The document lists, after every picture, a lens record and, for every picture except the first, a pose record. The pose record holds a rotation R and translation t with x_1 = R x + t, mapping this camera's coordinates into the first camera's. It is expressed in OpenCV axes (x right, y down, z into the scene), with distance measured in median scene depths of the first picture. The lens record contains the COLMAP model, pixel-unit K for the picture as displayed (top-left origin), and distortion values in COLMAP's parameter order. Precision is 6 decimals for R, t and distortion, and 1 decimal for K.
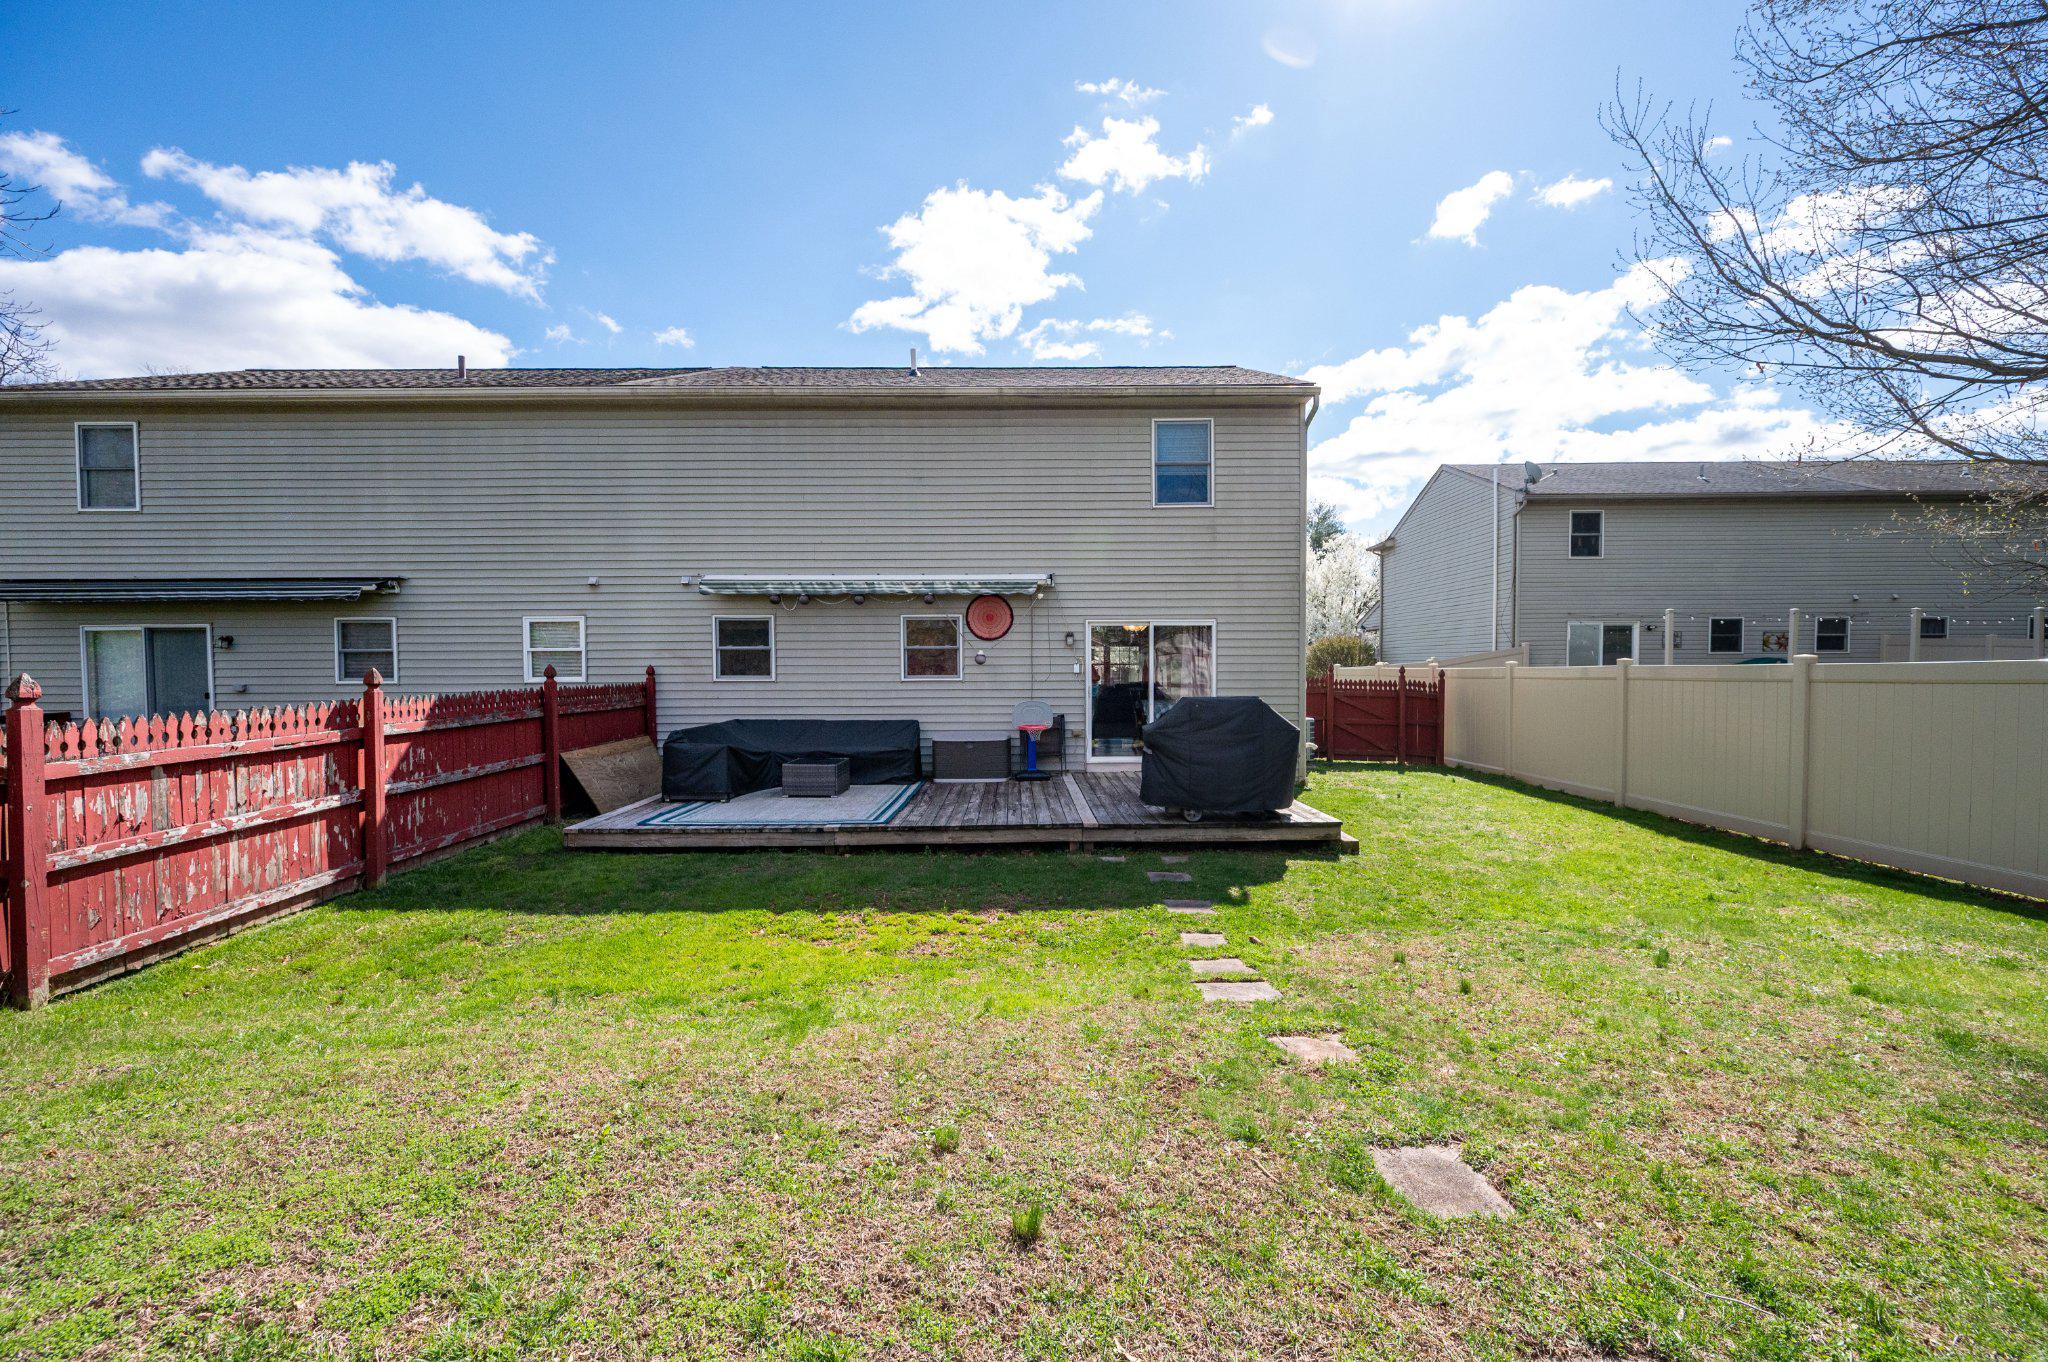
lens RADIAL K [[831.8, 0, 991.1], [0, 831.8, 700.7], [0, 0, 1]] dist [-0.001878, -0.000173]
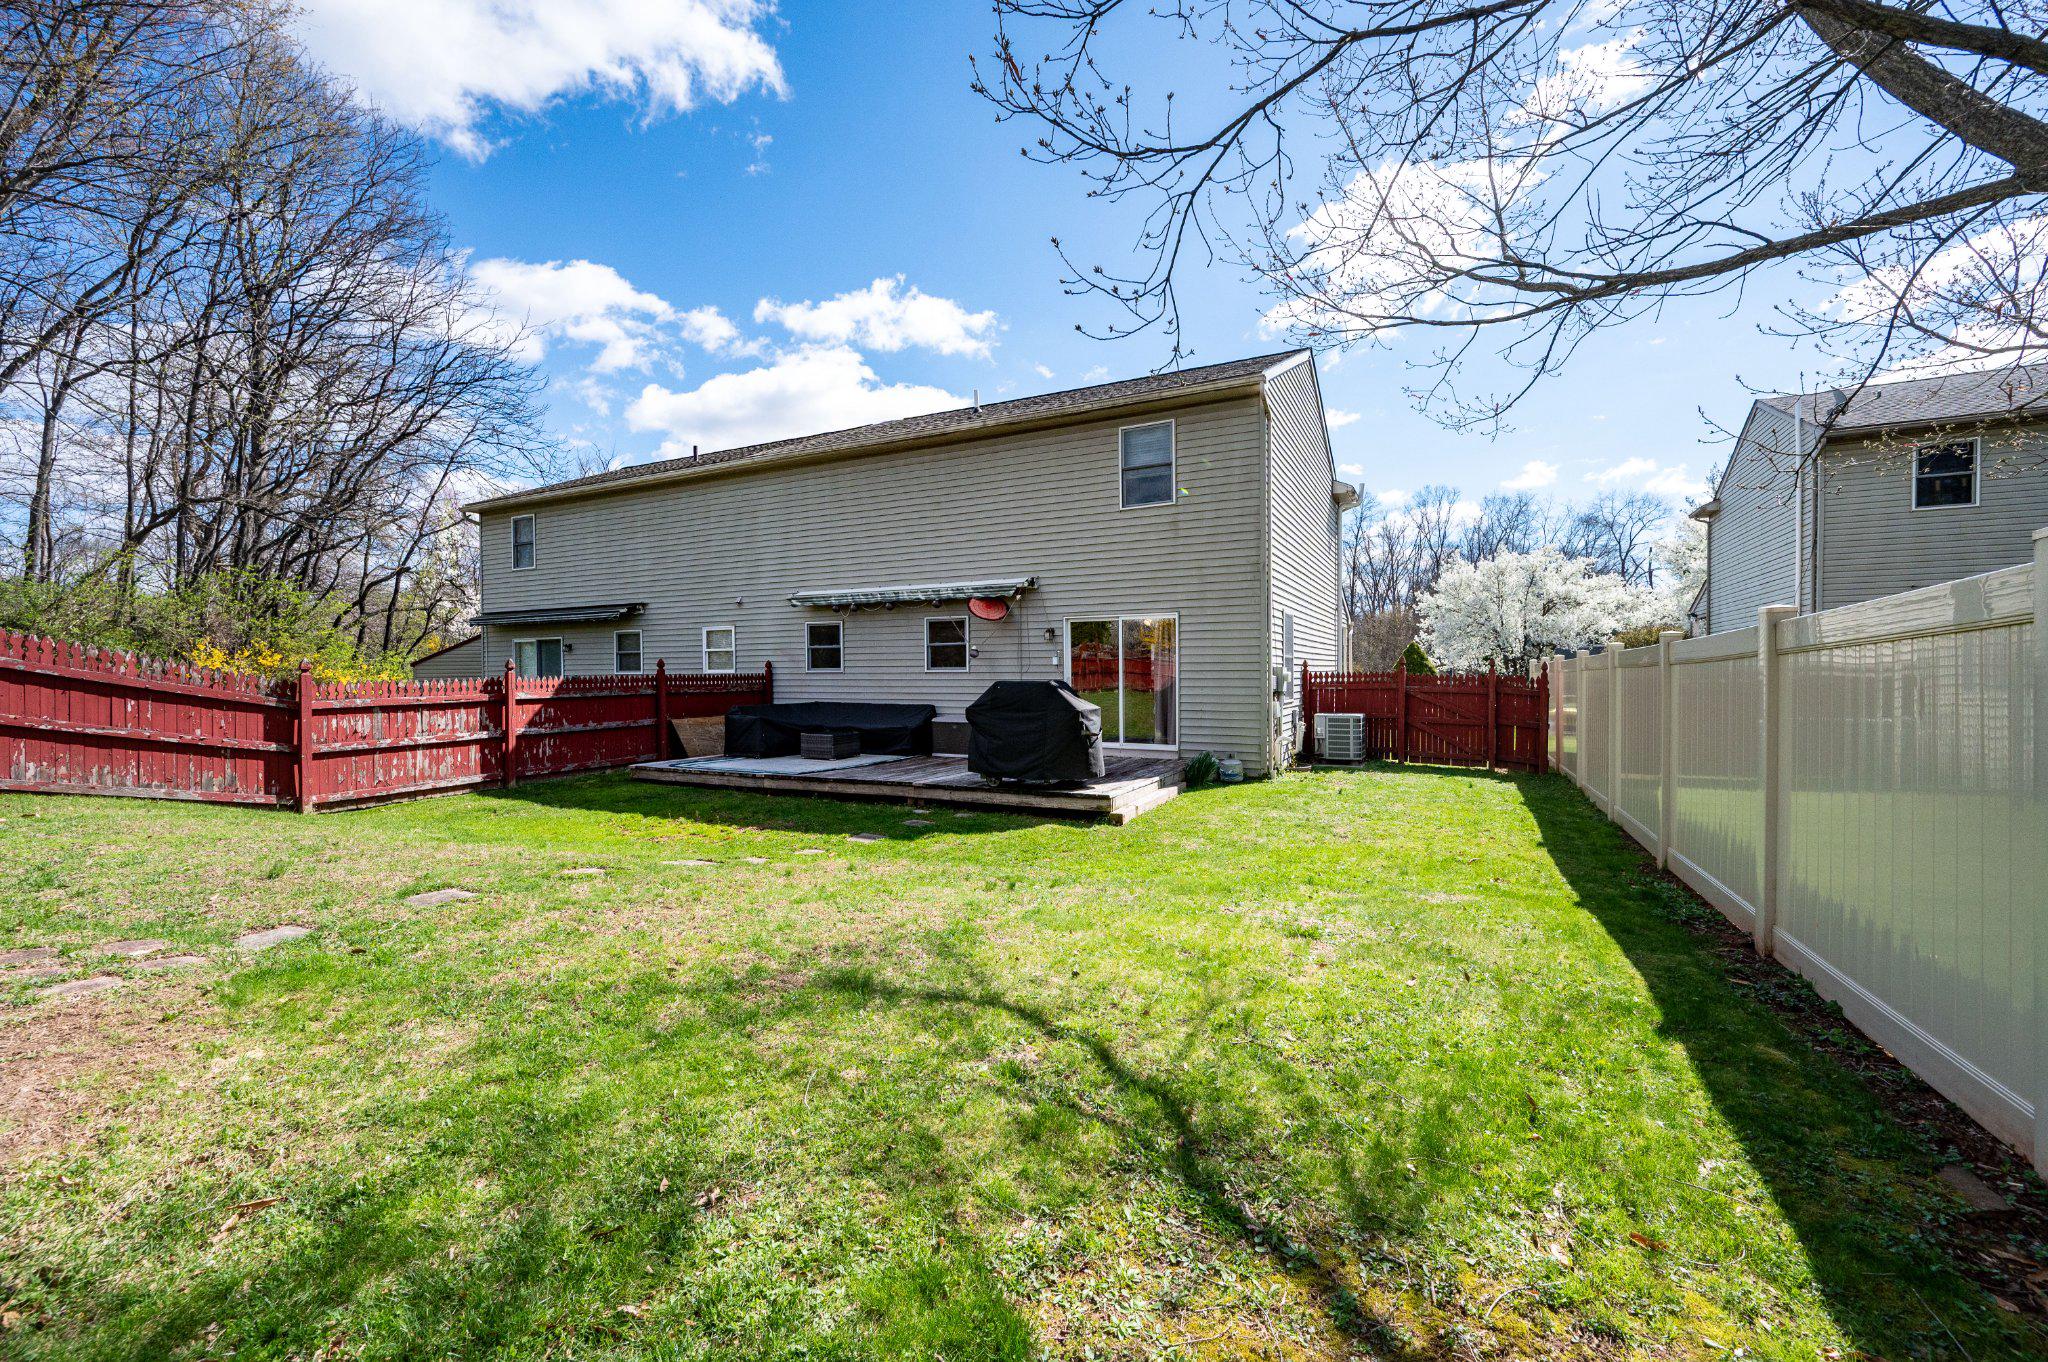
lens RADIAL K [[836.7, 0, 1024.0], [0, 836.7, 681.0], [0, 0, 1]] dist [-0.010599, 0.000000]
pose [[0.879557, 0.002075, -0.475789, 0.618882], [-0.017988, 0.999421, -0.028895, 0.022750], [0.475453, 0.033974, 0.879085, -0.001940]]
